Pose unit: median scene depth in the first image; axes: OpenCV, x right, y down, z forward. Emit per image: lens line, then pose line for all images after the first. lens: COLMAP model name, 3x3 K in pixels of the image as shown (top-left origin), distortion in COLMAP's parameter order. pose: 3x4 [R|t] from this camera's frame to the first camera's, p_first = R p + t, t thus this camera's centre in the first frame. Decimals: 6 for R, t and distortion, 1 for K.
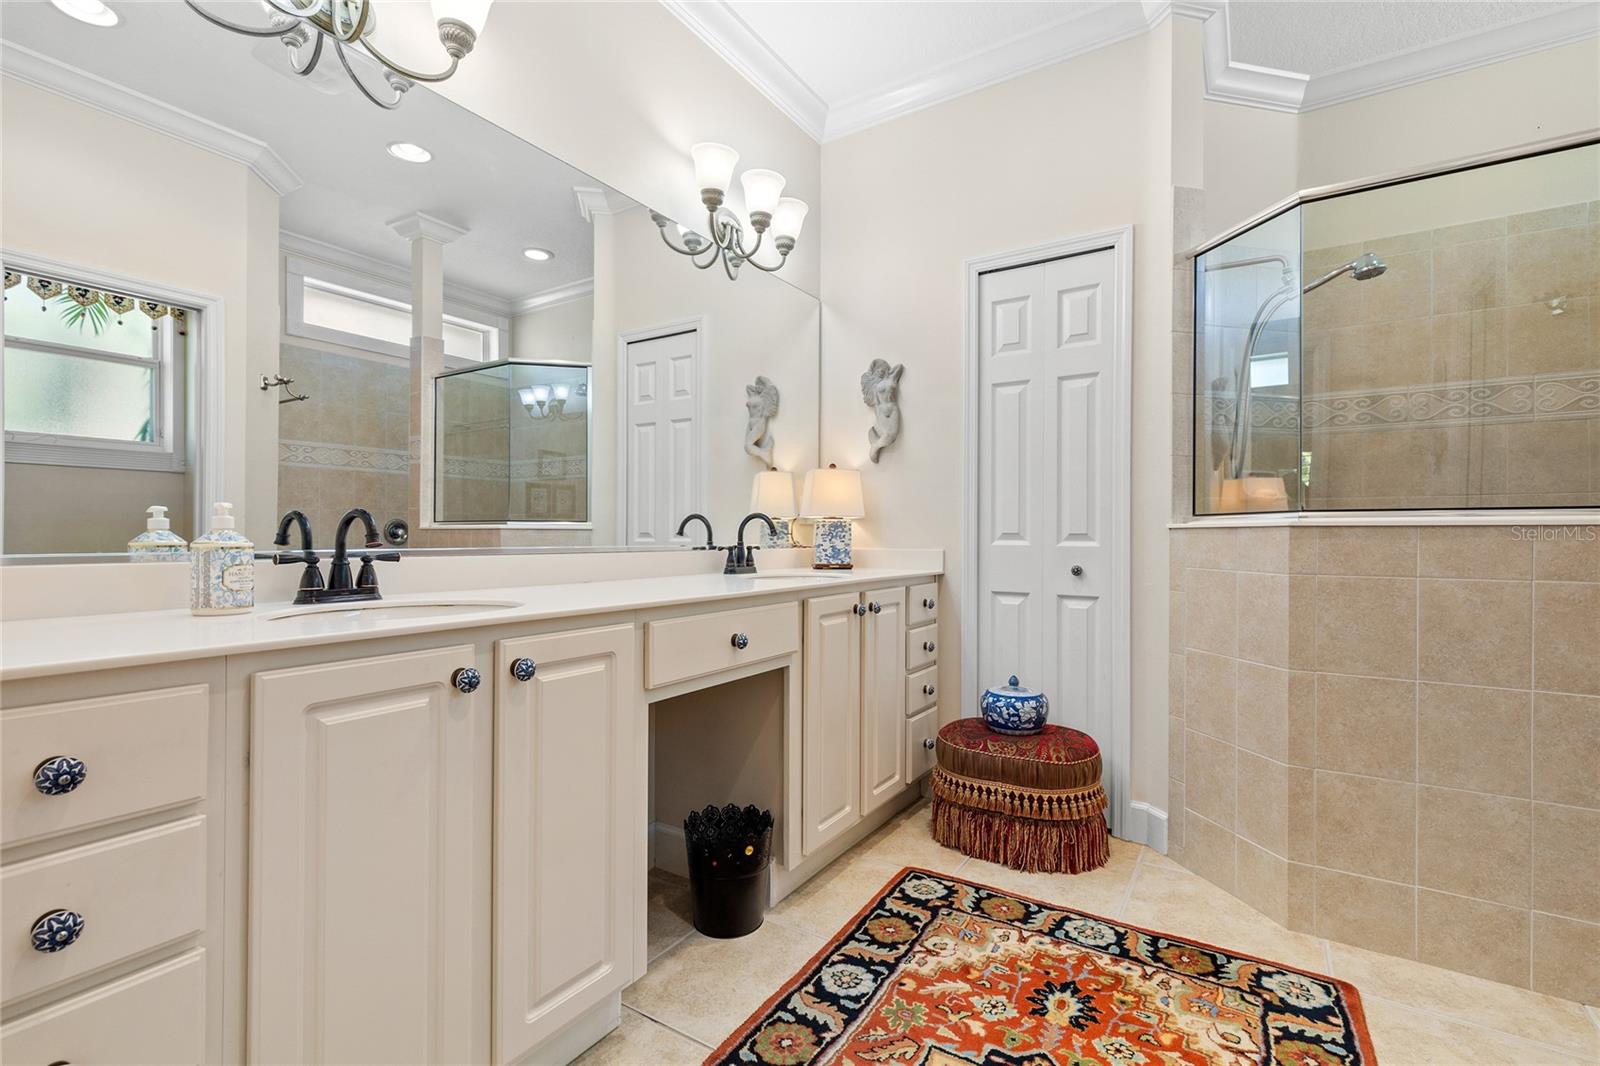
lens RADIAL K [[726.0, 0, 793.2], [0, 726.0, 533.9], [0, 0, 1]] dist [0.010802, -0.003743]
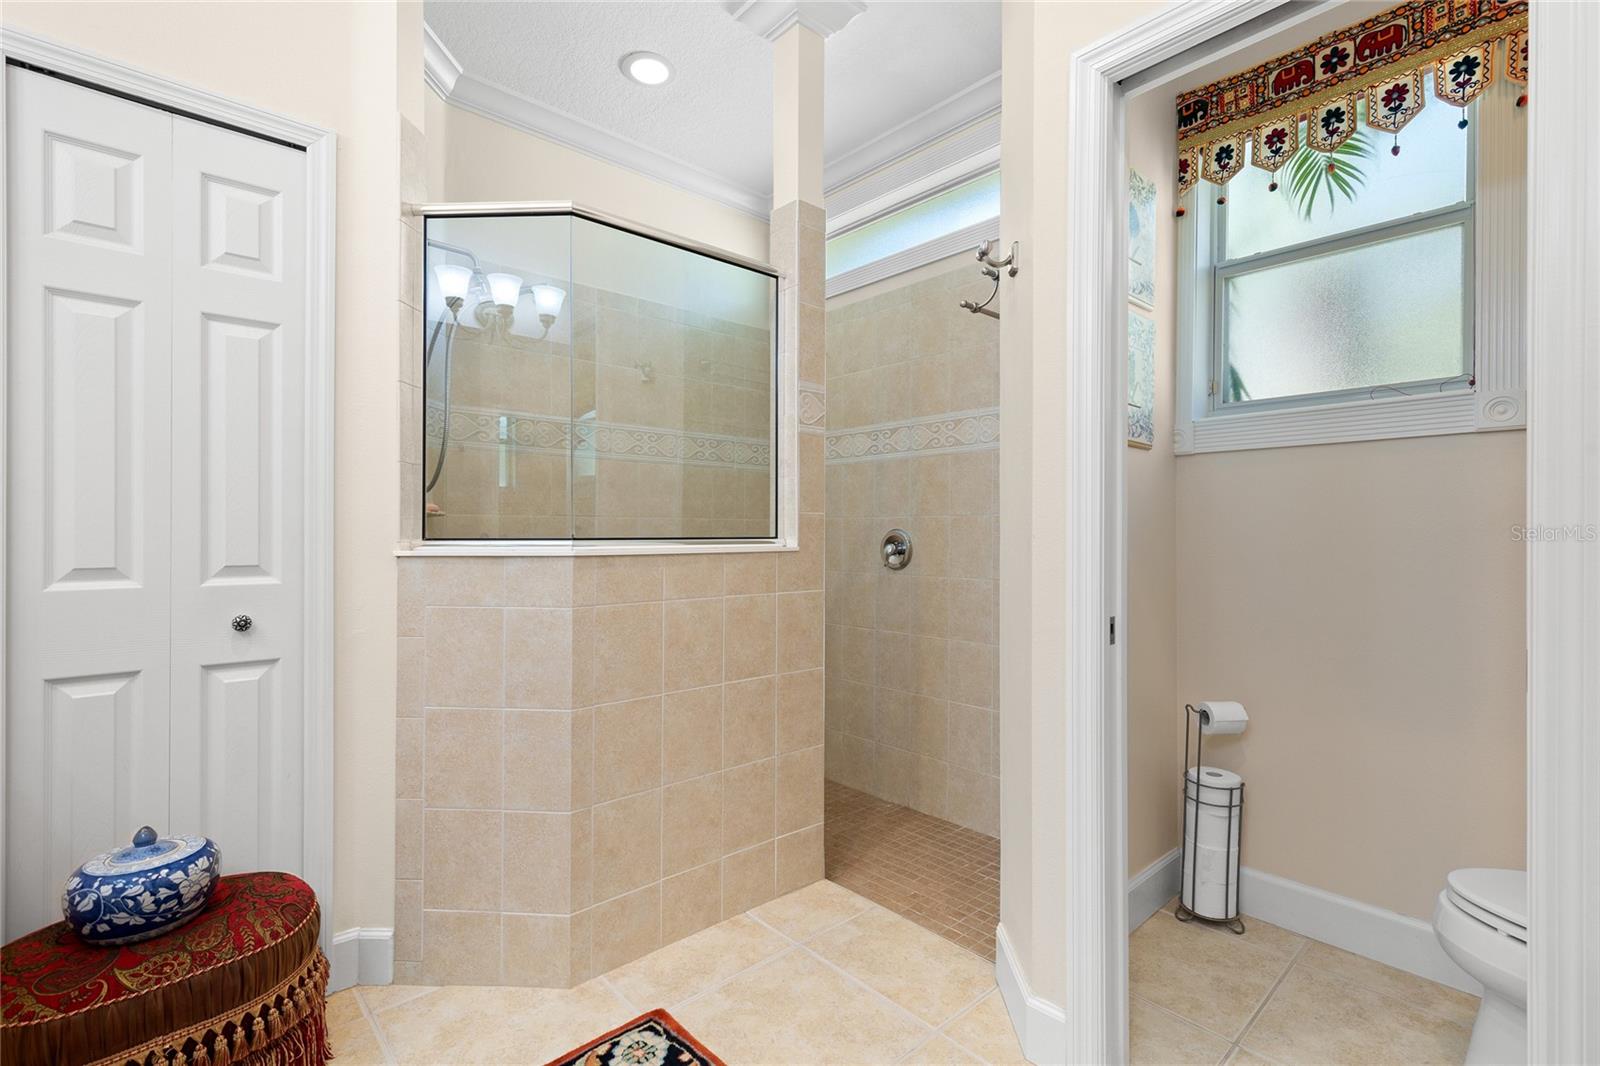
lens RADIAL K [[726.0, 0, 799.2], [0, 726.0, 531.5], [0, 0, 1]] dist [0.010802, -0.003743]
pose [[0.253113, -0.004156, 0.967428, -0.121199], [-0.003053, 0.999982, 0.005095, -0.039530], [-0.967432, -0.004243, 0.253096, 0.400917]]
